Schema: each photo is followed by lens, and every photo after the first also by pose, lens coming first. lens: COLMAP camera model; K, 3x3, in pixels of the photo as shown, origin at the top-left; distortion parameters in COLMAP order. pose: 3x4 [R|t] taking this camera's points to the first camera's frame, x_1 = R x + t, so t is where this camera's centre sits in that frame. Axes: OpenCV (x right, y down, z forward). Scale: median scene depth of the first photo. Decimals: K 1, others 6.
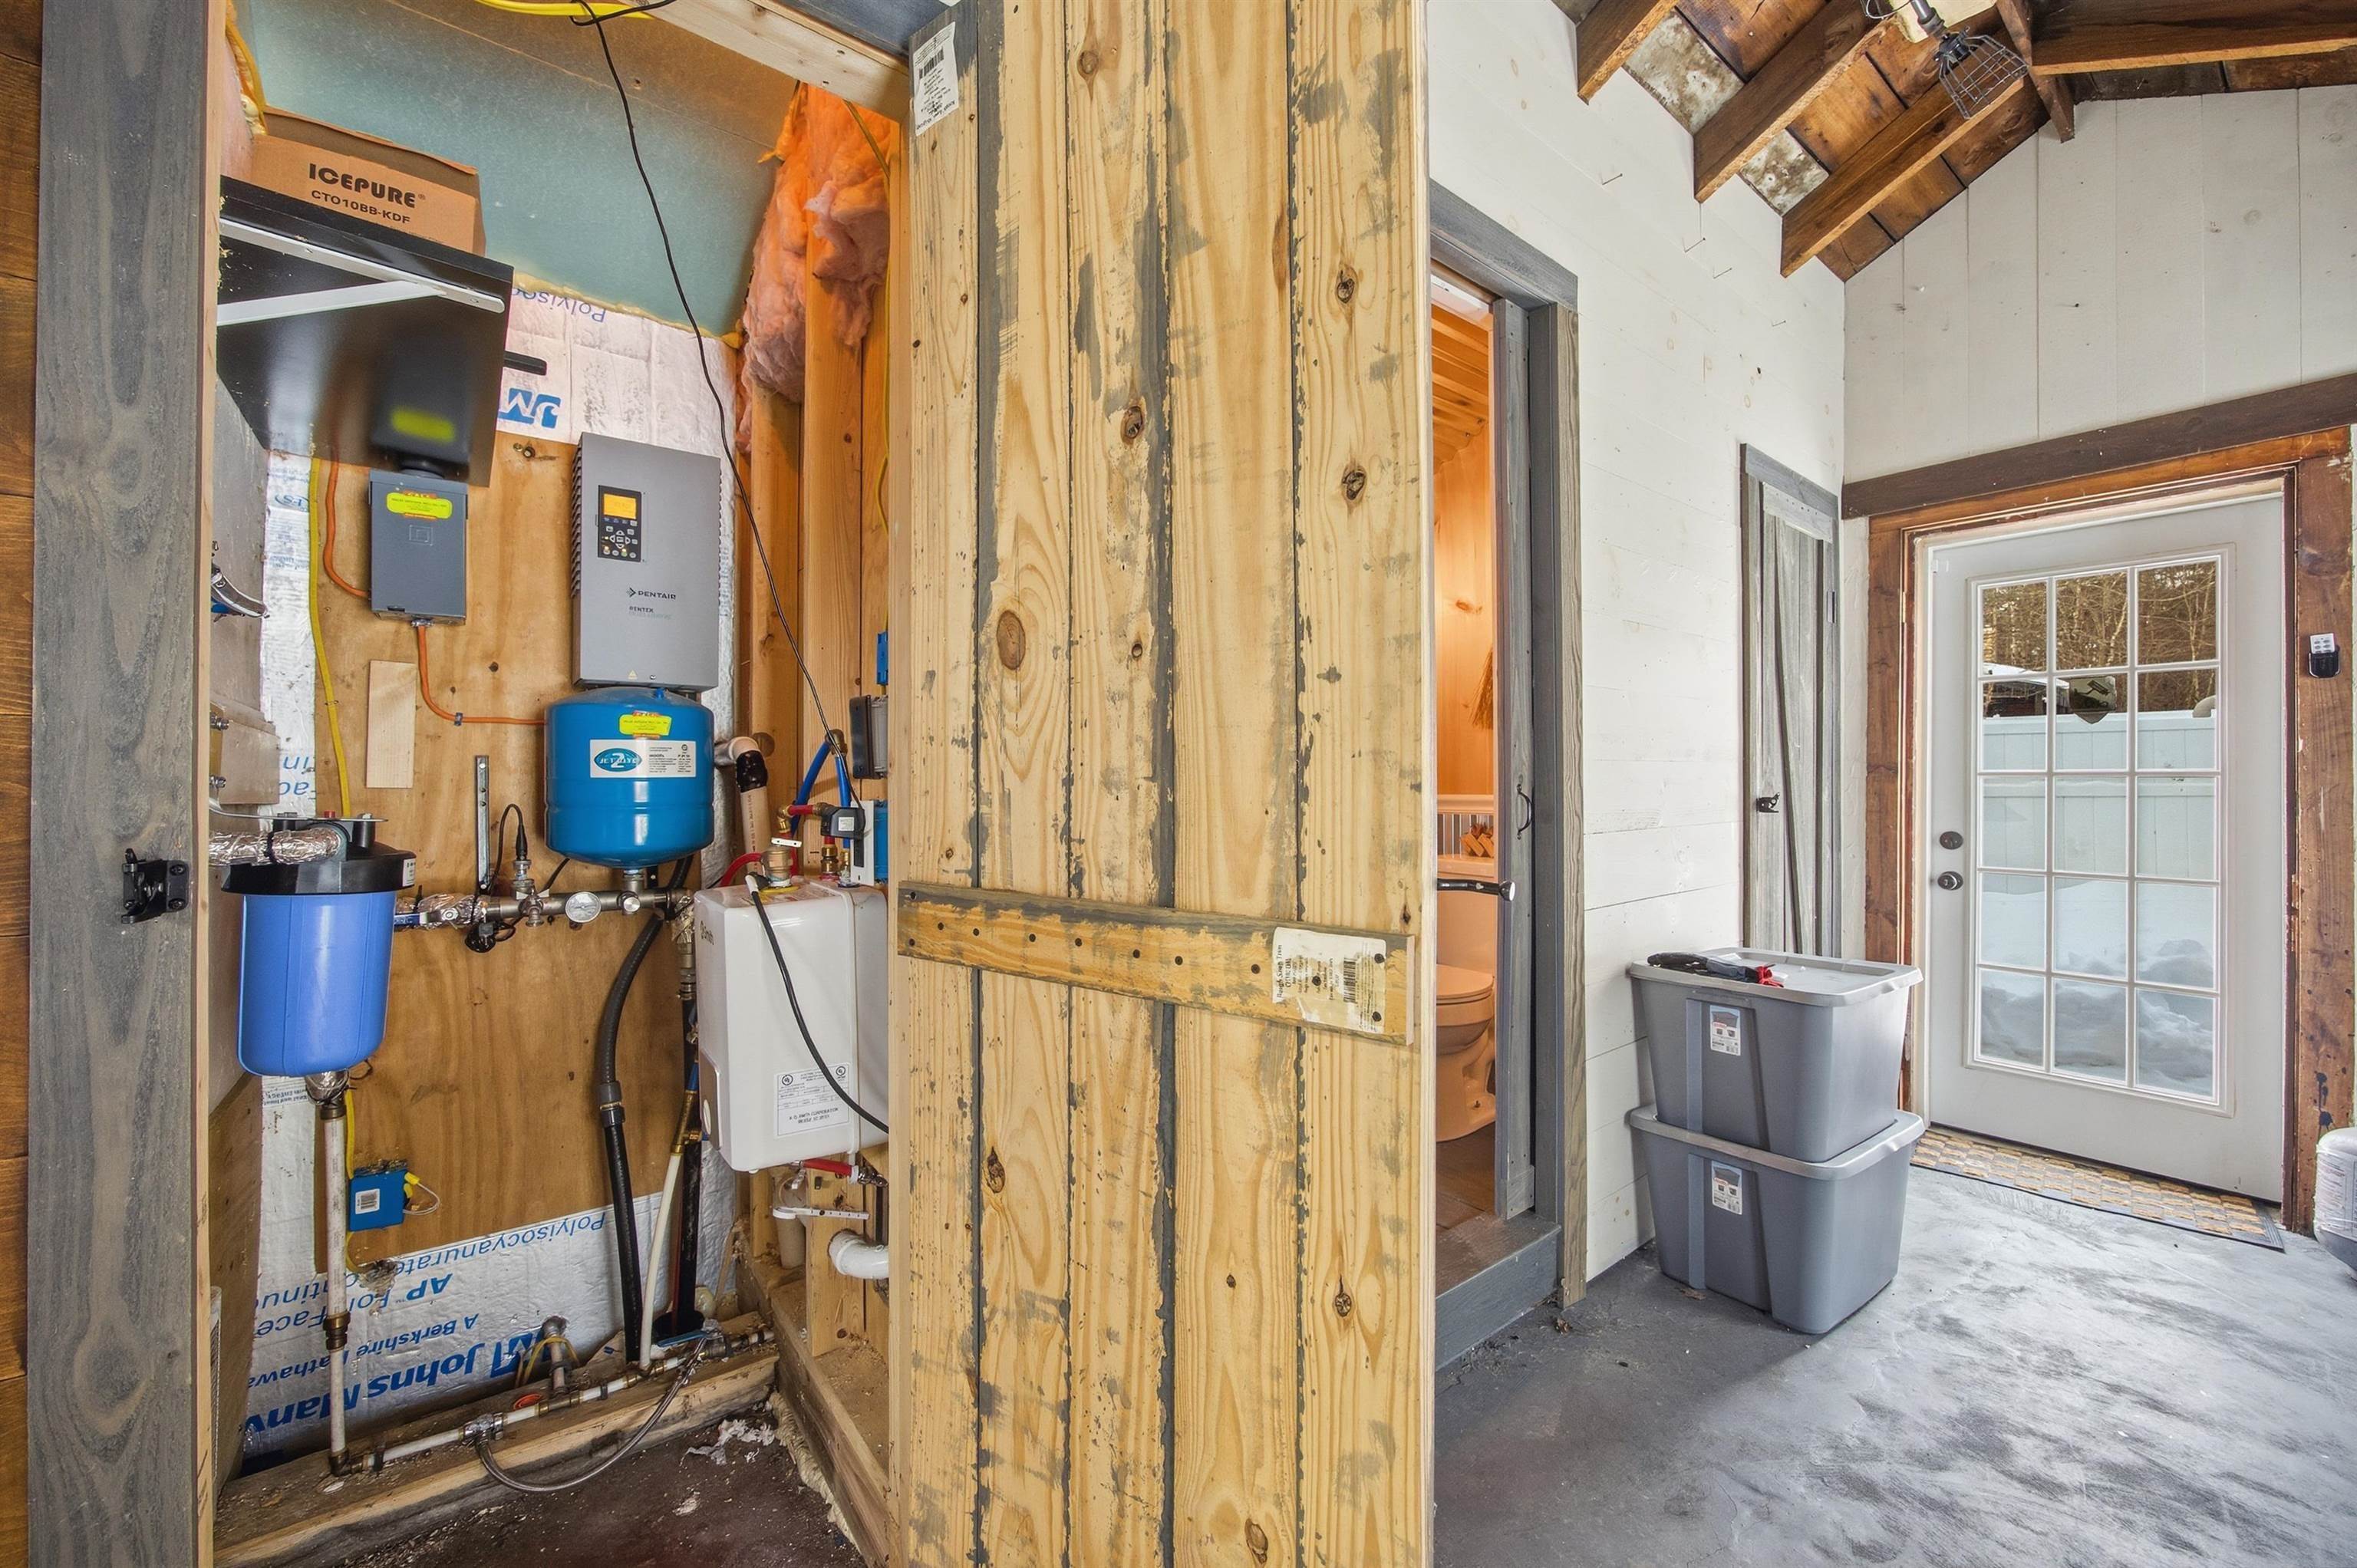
lens RADIAL K [[920.3, 0, 1159.0], [0, 920.3, 777.2], [0, 0, 1]] dist [-0.012386, 0.002441]
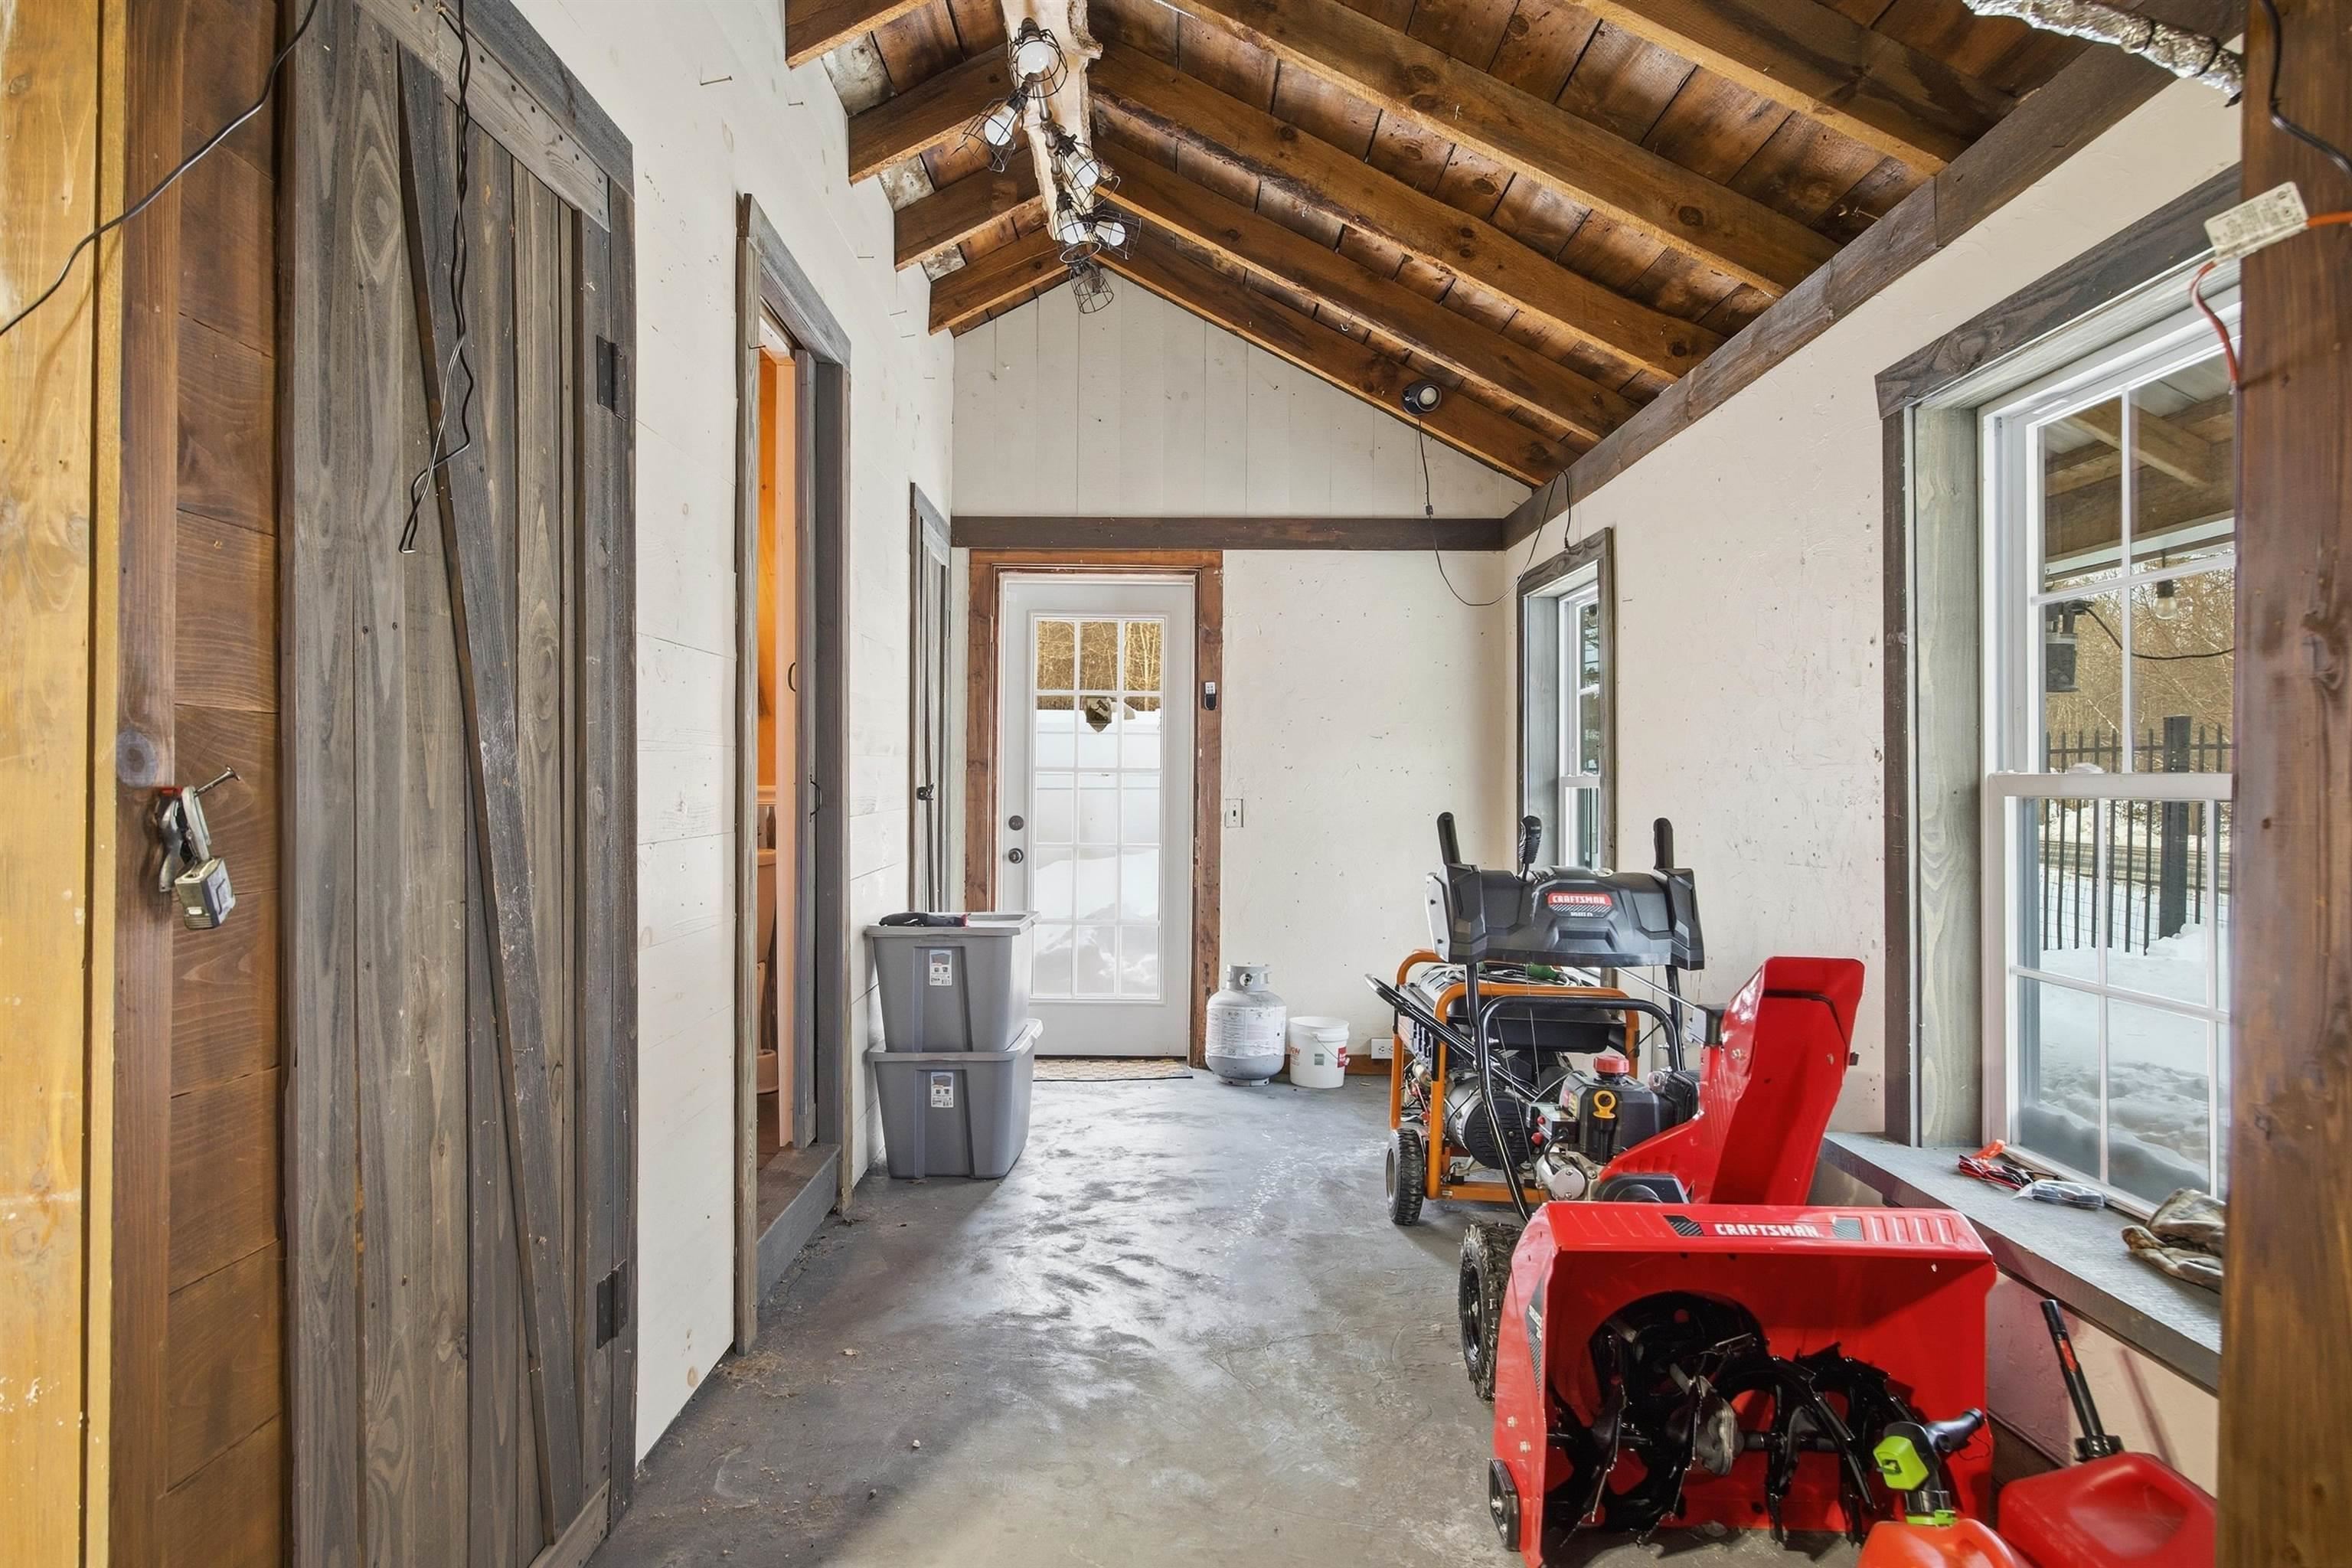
lens RADIAL K [[1352.0, 0, 1176.4], [0, 1352.0, 793.4], [0, 0, 1]] dist [0.008728, -0.000072]
pose [[0.595267, -0.004883, 0.803513, -0.665536], [-0.012416, 0.999806, 0.015274, -0.000582], [-0.803432, -0.019069, 0.595092, -0.364138]]
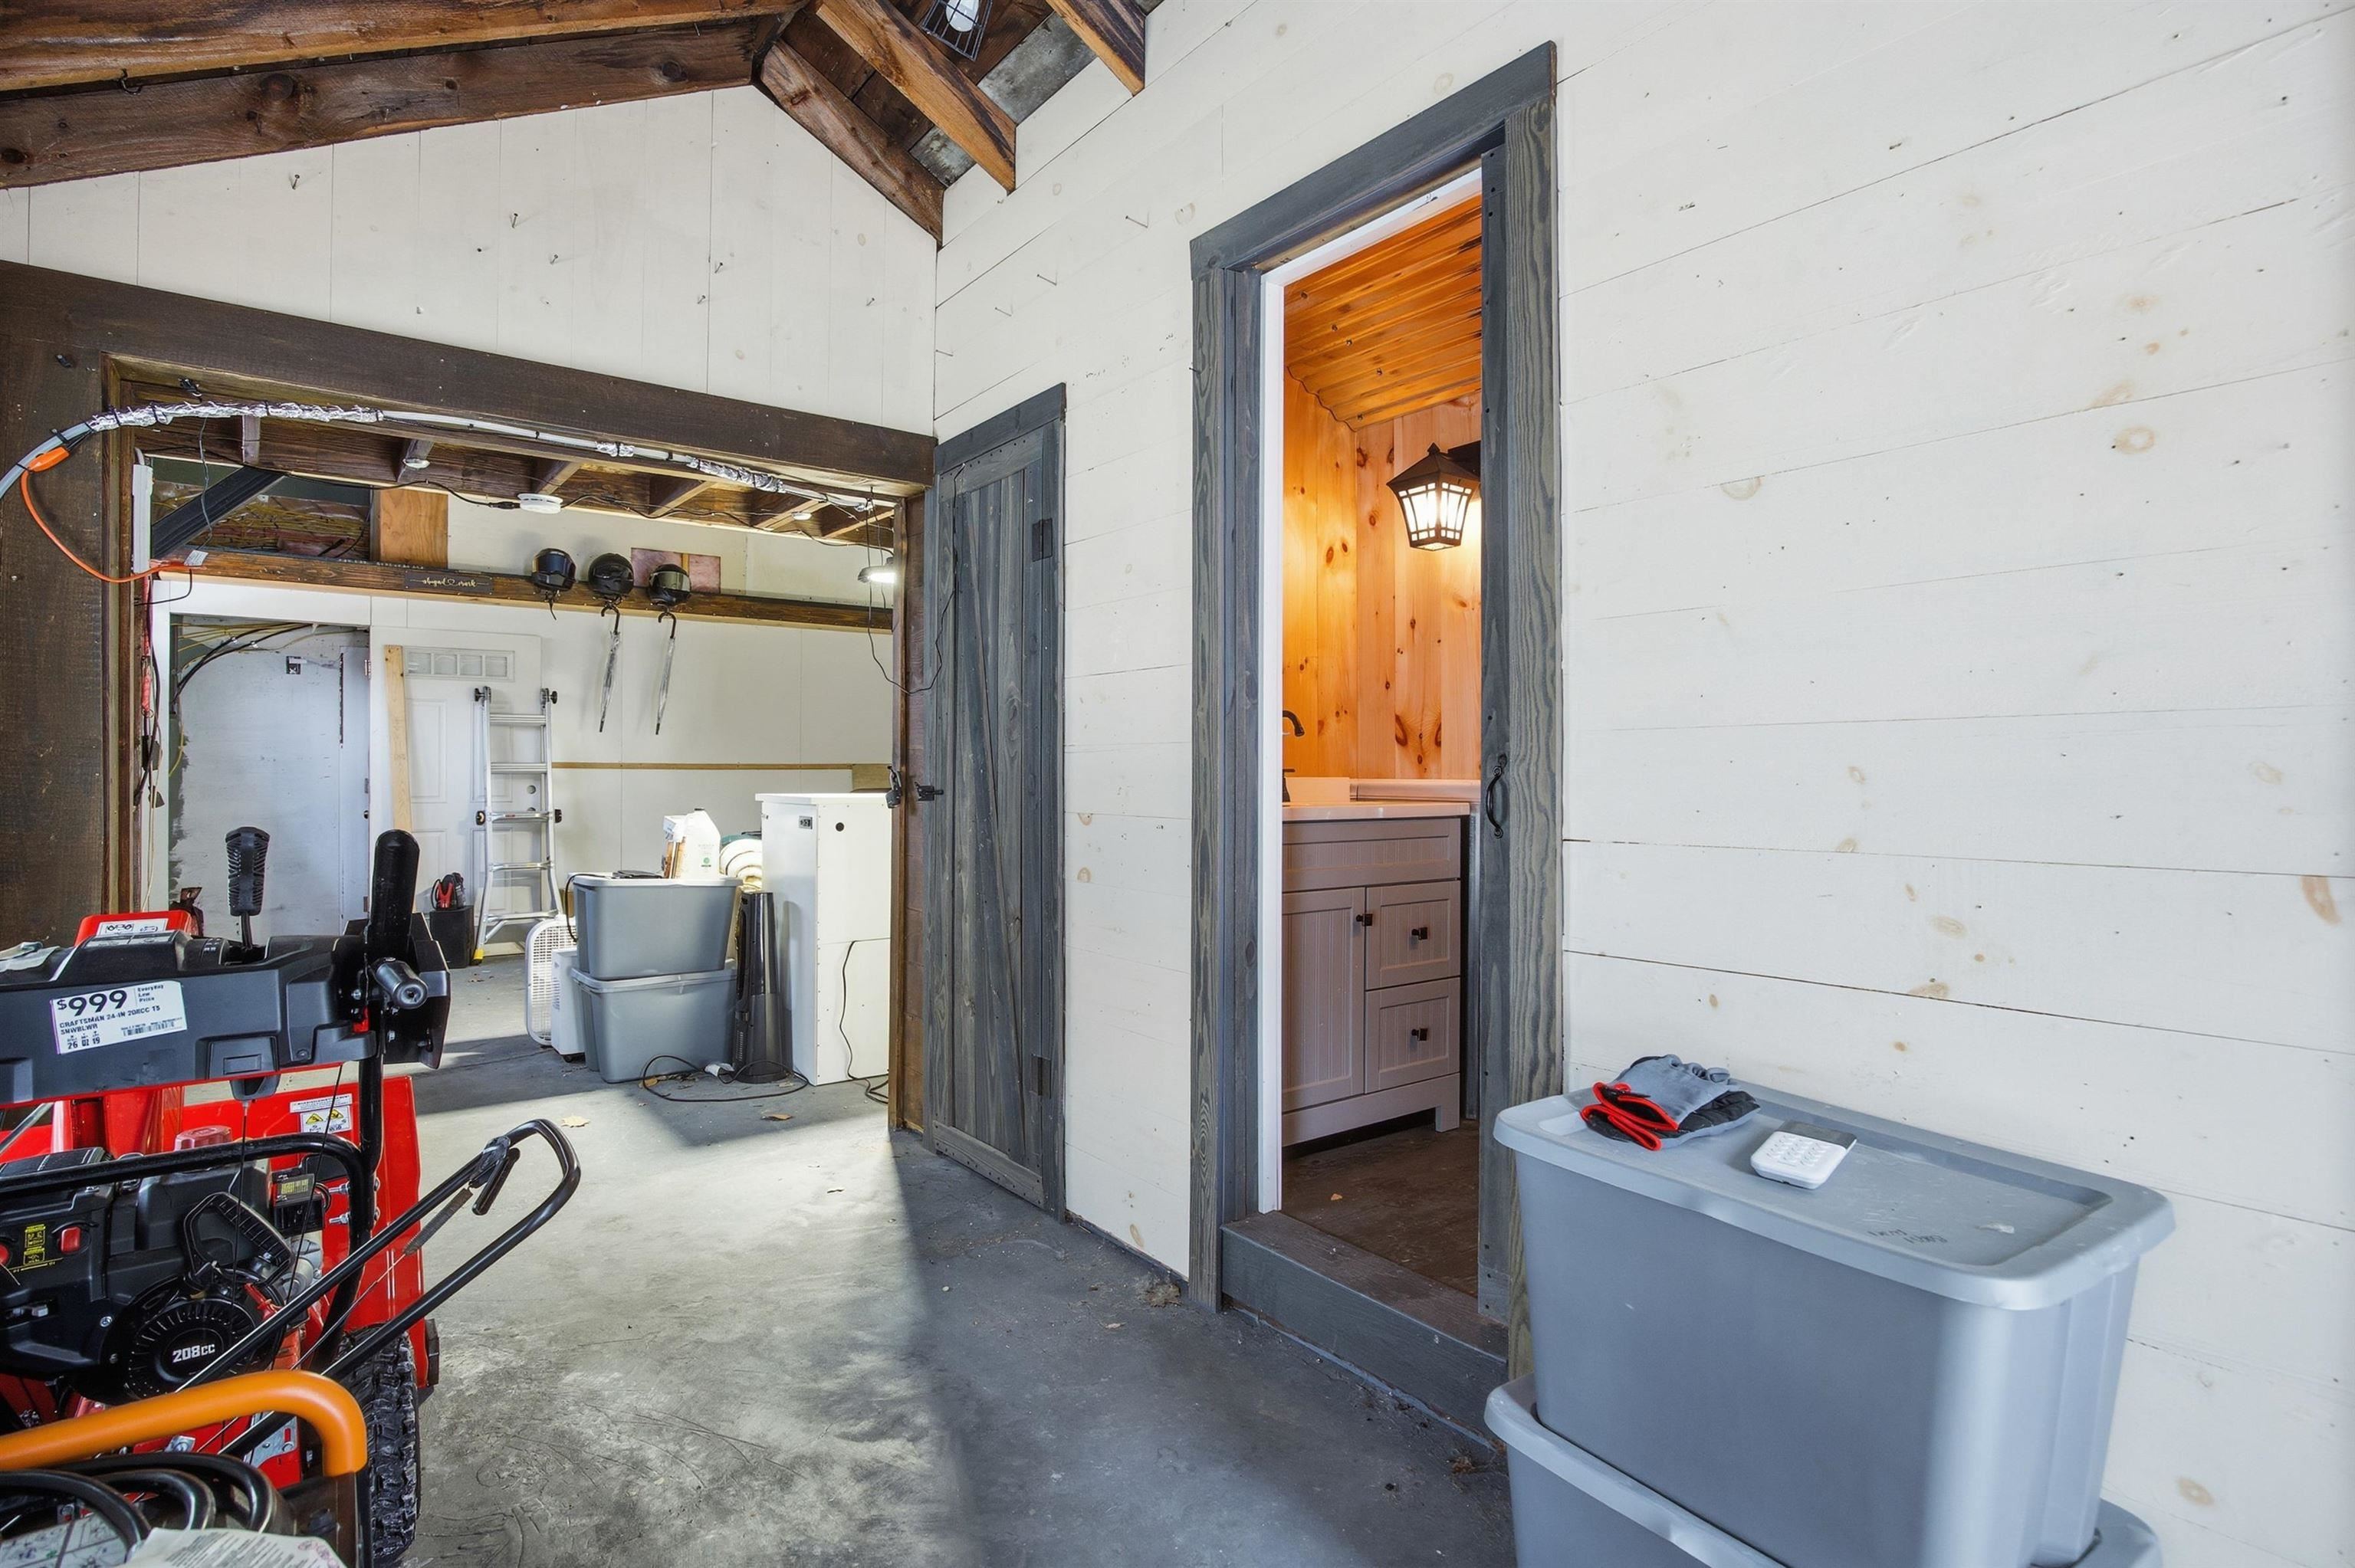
lens RADIAL K [[1215.3, 0, 1173.9], [0, 1215.3, 776.0], [0, 0, 1]] dist [0.004810, 0.001115]
pose [[-0.012496, 0.007263, -0.999896, 1.285680], [0.007604, 0.999945, 0.007168, 0.005774], [0.999893, -0.007514, -0.012551, 0.672825]]
